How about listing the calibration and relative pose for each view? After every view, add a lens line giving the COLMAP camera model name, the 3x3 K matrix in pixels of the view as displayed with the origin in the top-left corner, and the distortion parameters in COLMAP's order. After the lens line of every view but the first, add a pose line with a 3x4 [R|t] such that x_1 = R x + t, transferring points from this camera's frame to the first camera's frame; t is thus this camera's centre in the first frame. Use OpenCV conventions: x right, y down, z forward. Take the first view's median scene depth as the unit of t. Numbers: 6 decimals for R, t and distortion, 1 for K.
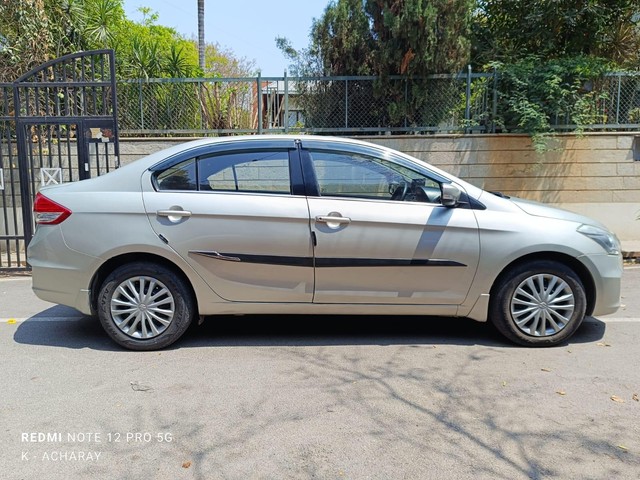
lens RADIAL K [[435.8, 0, 316.3], [0, 435.8, 239.3], [0, 0, 1]] dist [0.057558, -0.063810]
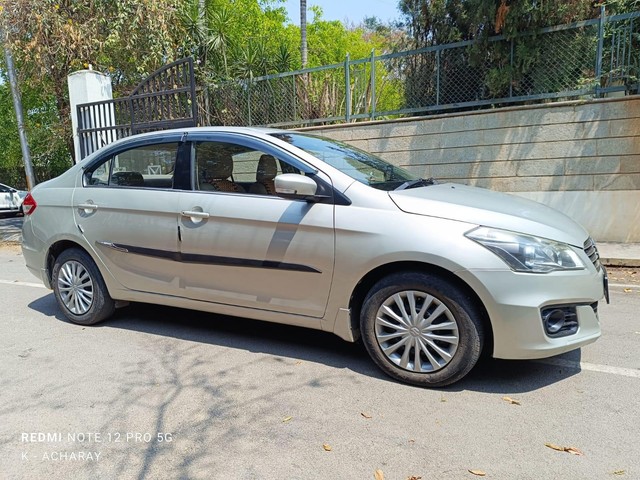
lens RADIAL K [[438.0, 0, 318.5], [0, 438.0, 236.4], [0, 0, 1]] dist [0.055886, -0.073009]
pose [[0.893094, 0.038559, -0.448215, 0.701084], [-0.026828, 0.999112, 0.032496, -0.034676], [0.449070, -0.016997, 0.893335, 0.252475]]
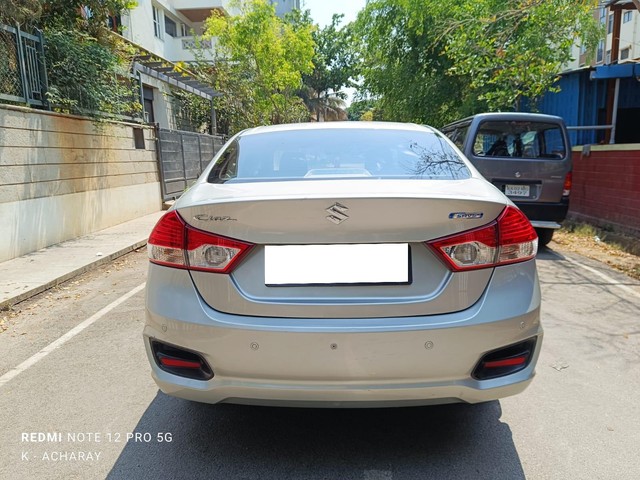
lens RADIAL K [[435.8, 0, 316.3], [0, 435.8, 239.3], [0, 0, 1]] dist [0.057558, -0.063810]
pose [[0.033067, -0.175879, 0.983856, -1.214830], [0.137245, 0.975868, 0.169838, -0.197325], [-0.989985, 0.129413, 0.056407, 1.265320]]
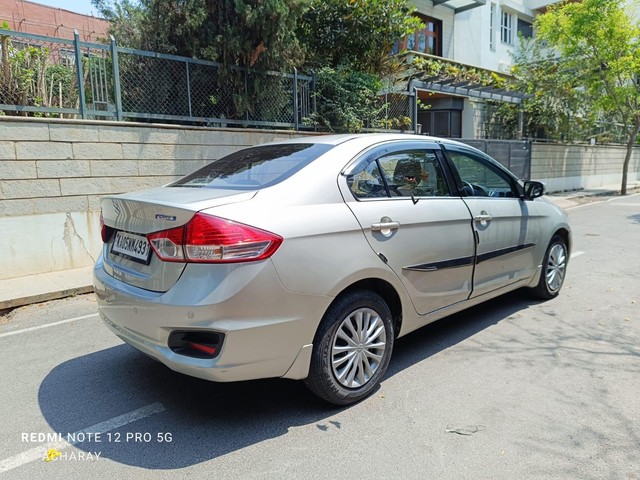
lens RADIAL K [[438.0, 0, 318.5], [0, 438.0, 236.4], [0, 0, 1]] dist [0.055886, -0.073009]
pose [[0.736604, -0.108275, 0.667601, -0.966976], [0.097860, 0.993777, 0.053201, -0.095279], [-0.669207, 0.026143, 0.742616, 0.459000]]
